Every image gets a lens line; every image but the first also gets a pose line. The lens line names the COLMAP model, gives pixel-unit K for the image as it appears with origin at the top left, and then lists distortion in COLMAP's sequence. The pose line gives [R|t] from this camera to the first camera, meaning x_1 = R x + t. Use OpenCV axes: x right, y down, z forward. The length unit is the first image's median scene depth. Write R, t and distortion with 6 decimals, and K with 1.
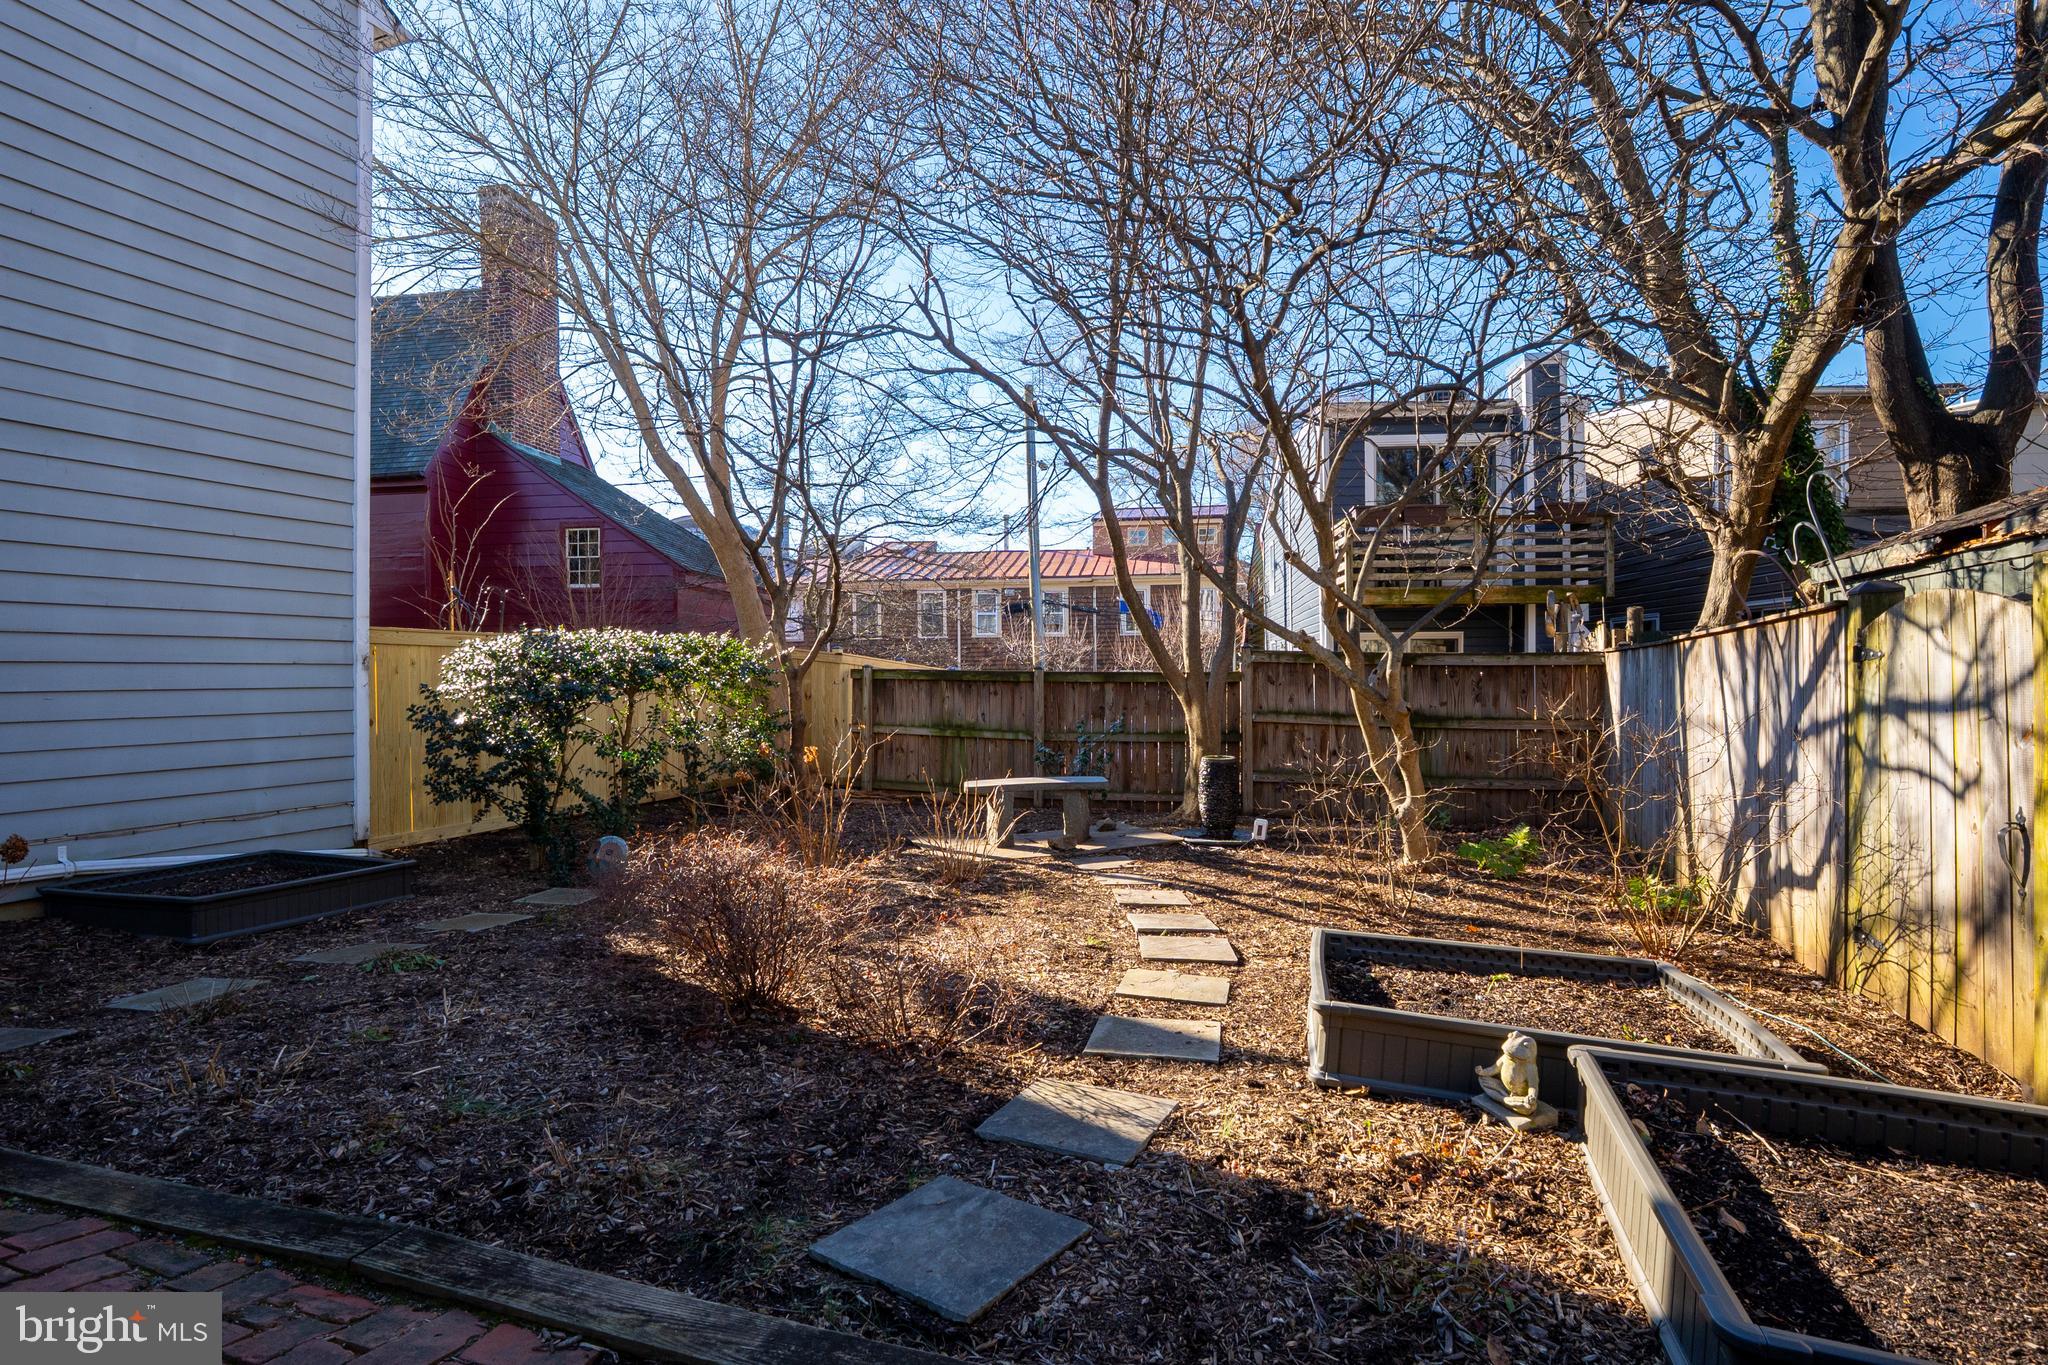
lens RADIAL K [[1049.1, 0, 1030.4], [0, 1049.1, 667.0], [0, 0, 1]] dist [-0.017143, 0.000060]
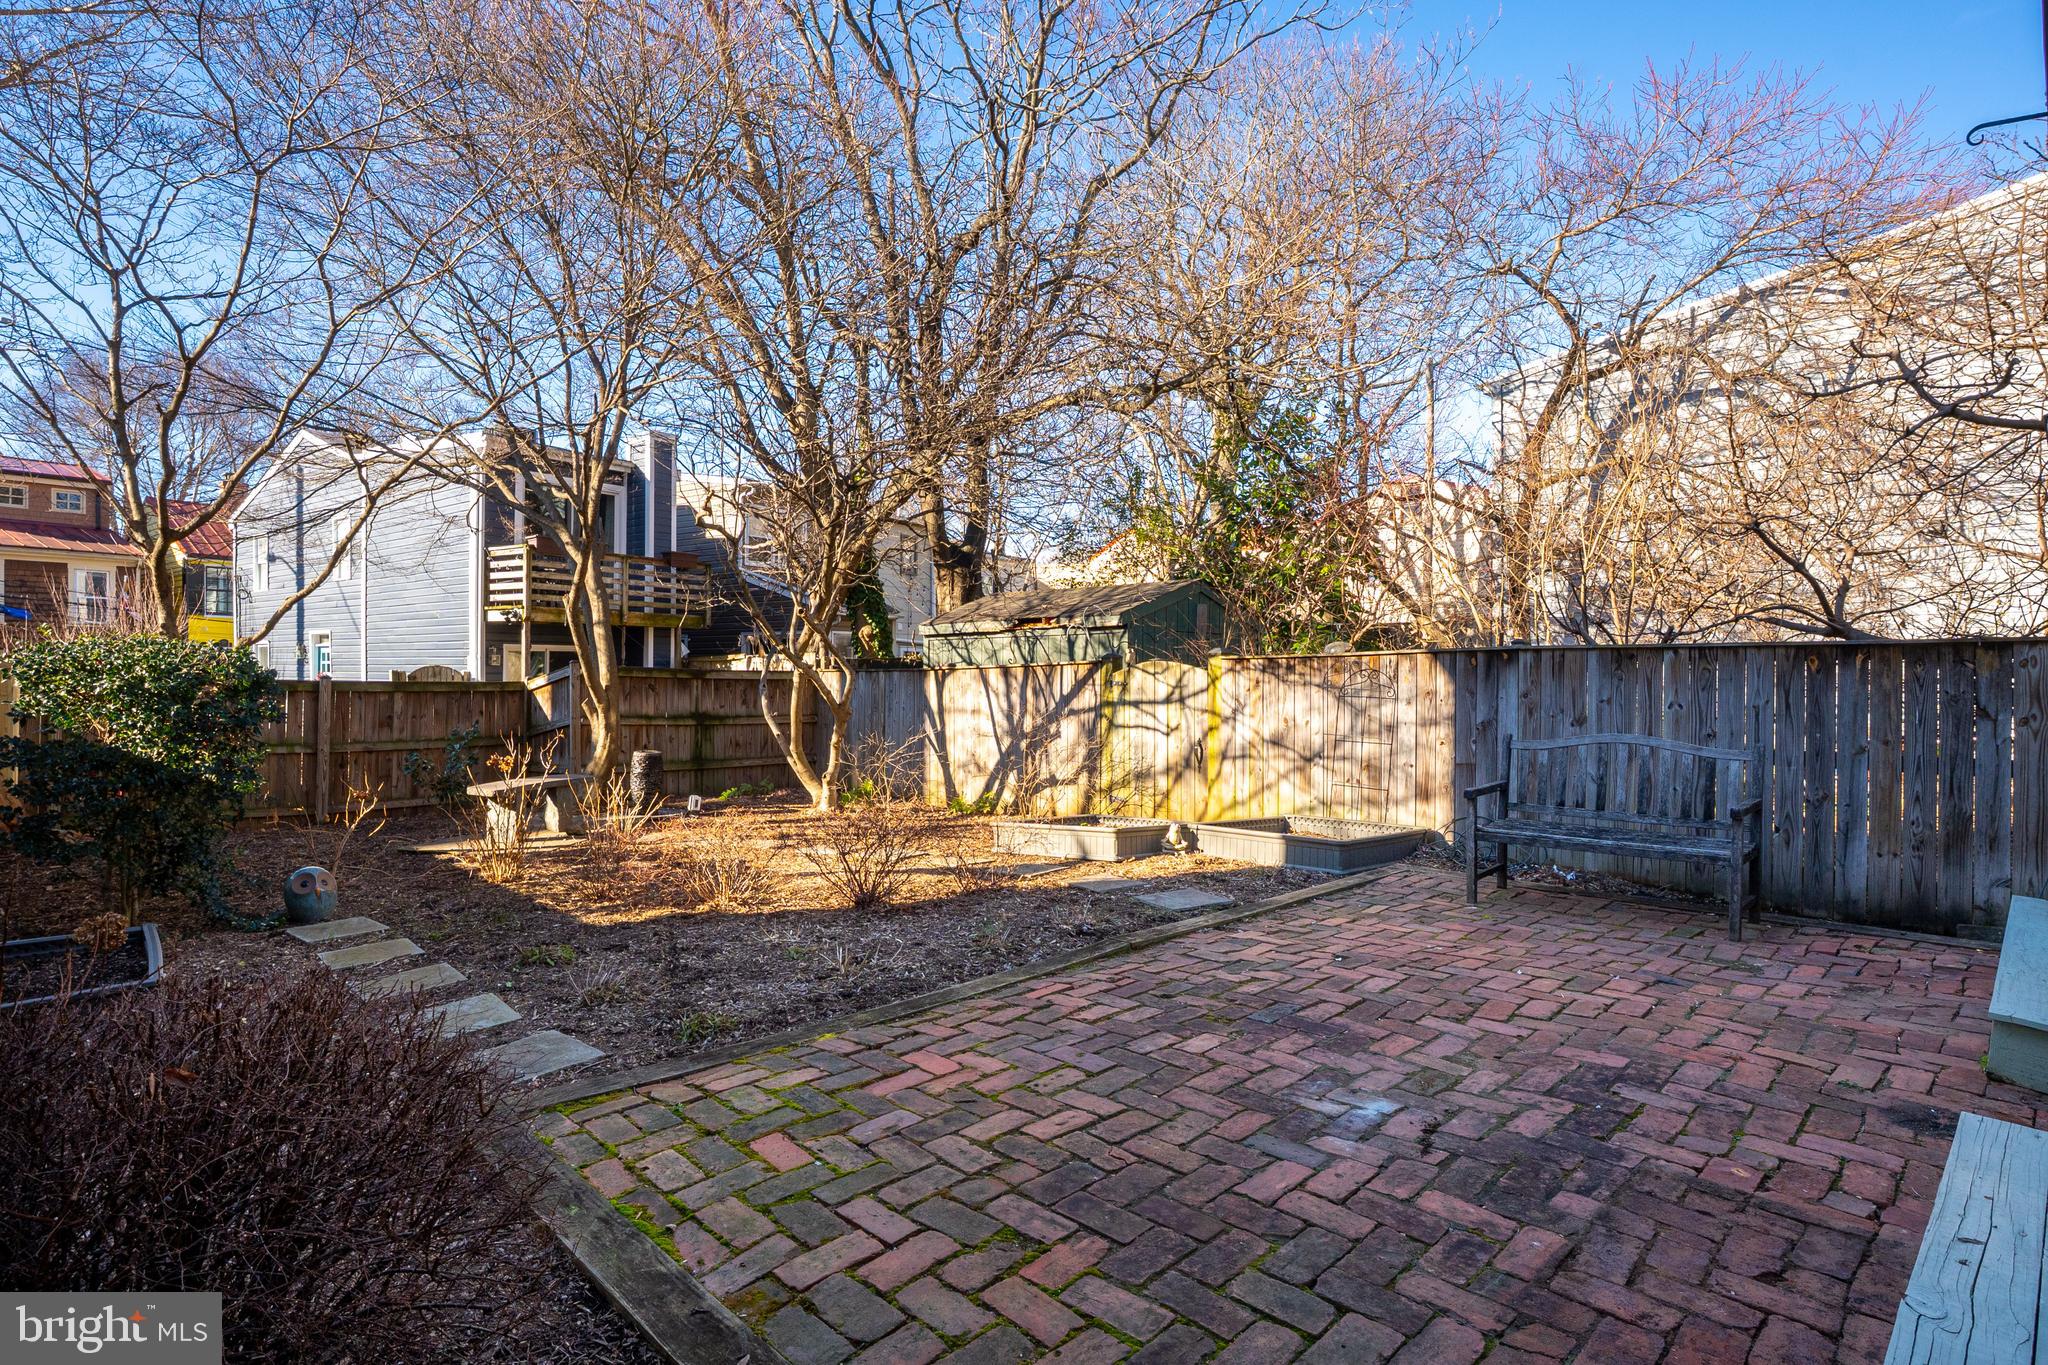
lens RADIAL K [[1024.3, 0, 1038.4], [0, 1024.3, 688.5], [0, 0, 1]] dist [-0.040513, 0.000635]
pose [[0.451296, -0.004736, 0.892362, -1.418411], [-0.011993, 0.999863, 0.011372, -0.020684], [-0.892294, -0.015834, 0.451178, 0.064640]]
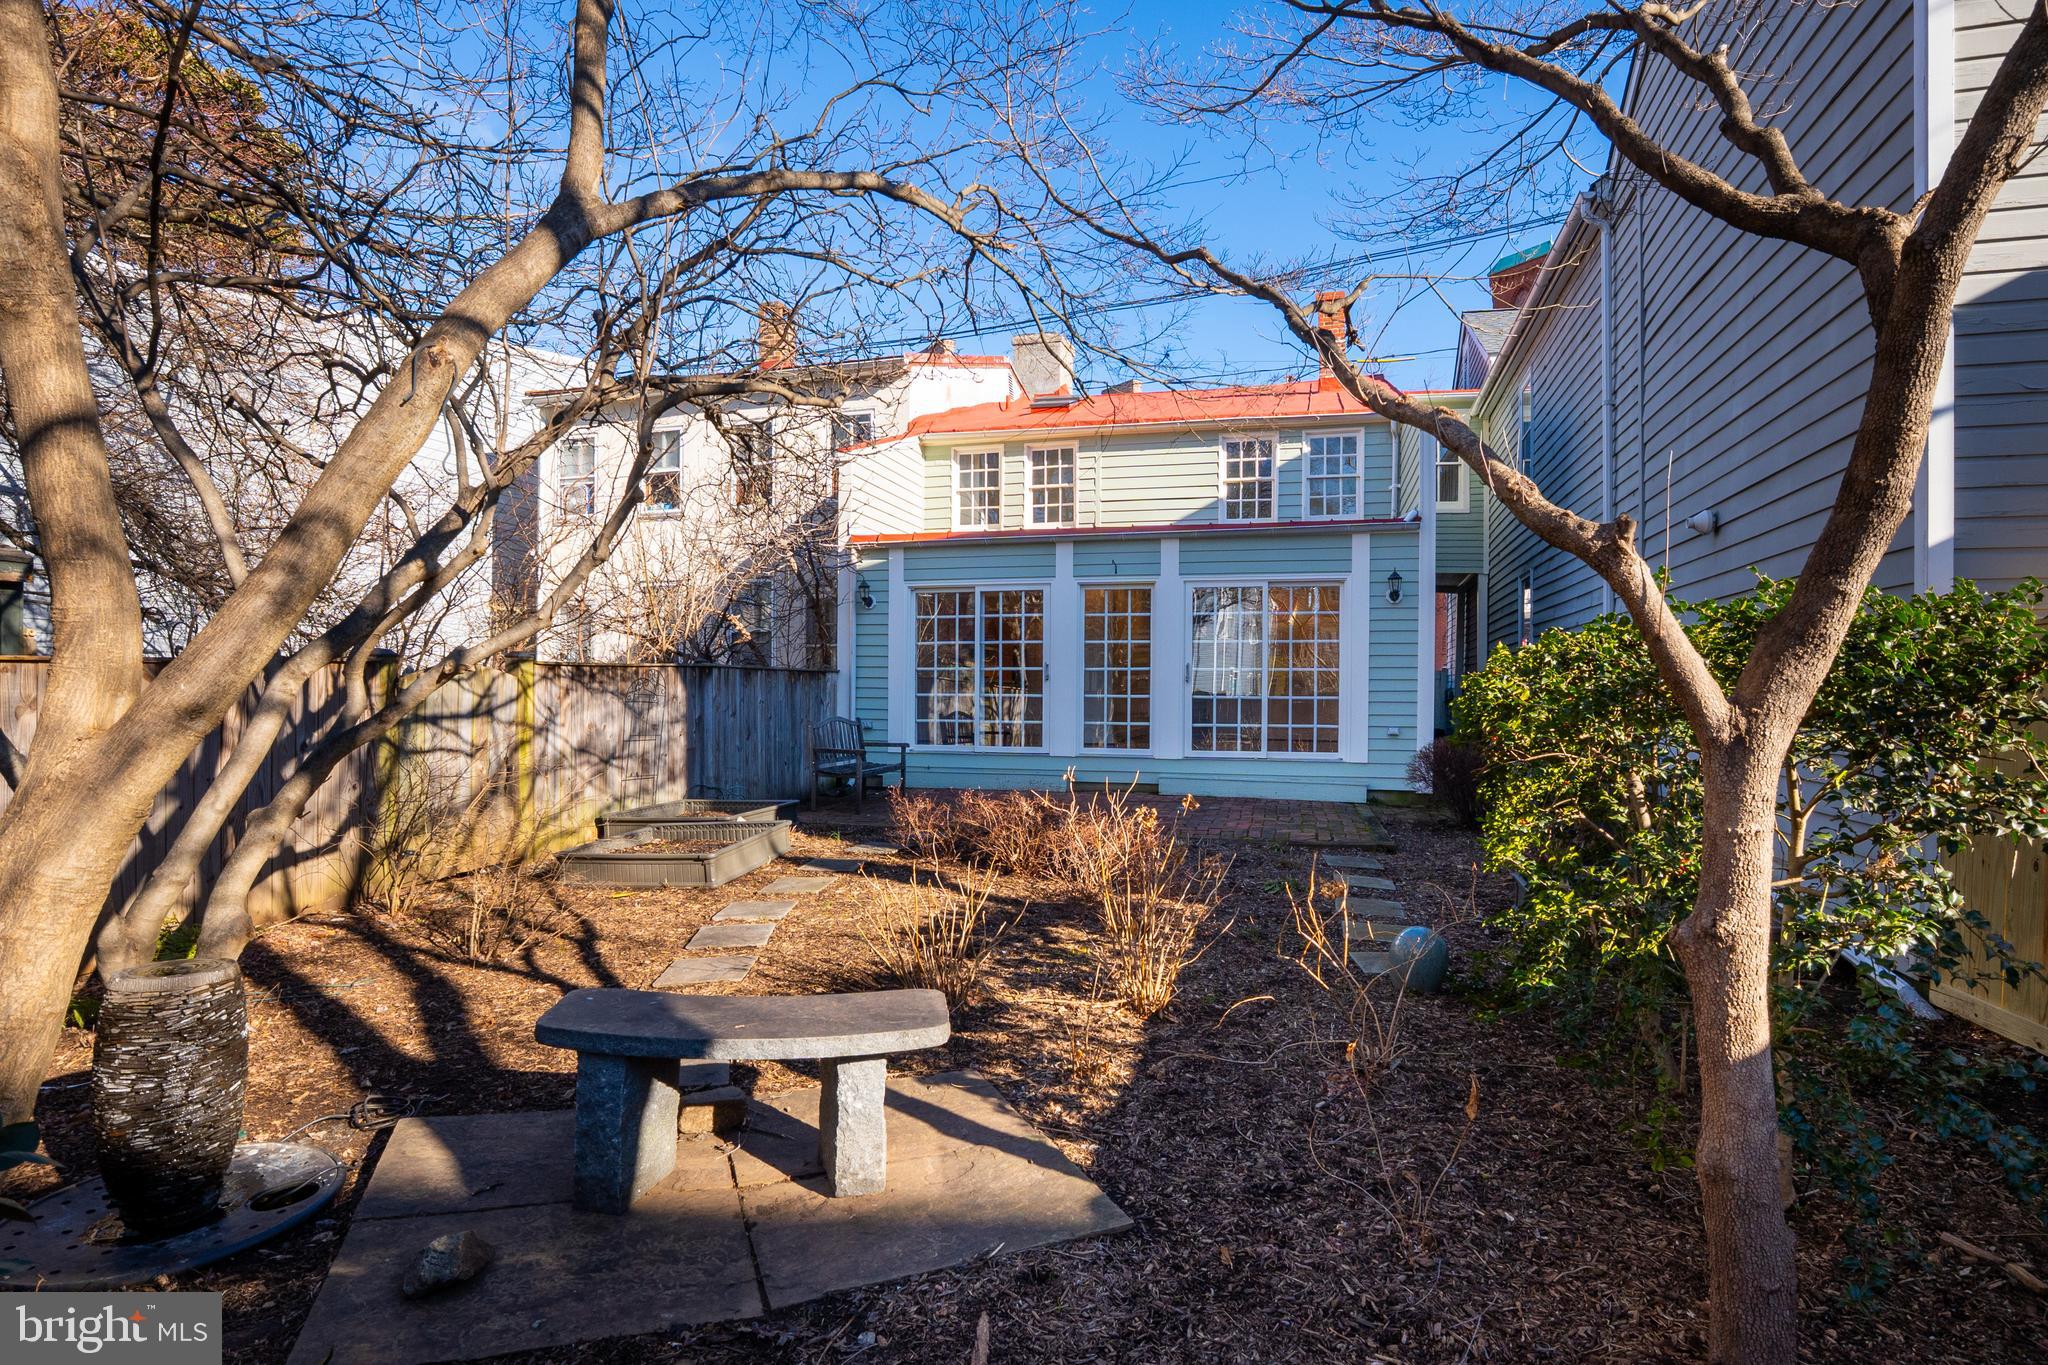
lens RADIAL K [[1024.3, 0, 1034.2], [0, 1024.3, 686.4], [0, 0, 1]] dist [-0.040513, 0.000635]
pose [[-0.999054, -0.001413, -0.043454, -0.179829], [-0.000990, 0.999952, -0.009757, -0.003486], [0.043465, -0.009705, -0.999008, 2.706597]]
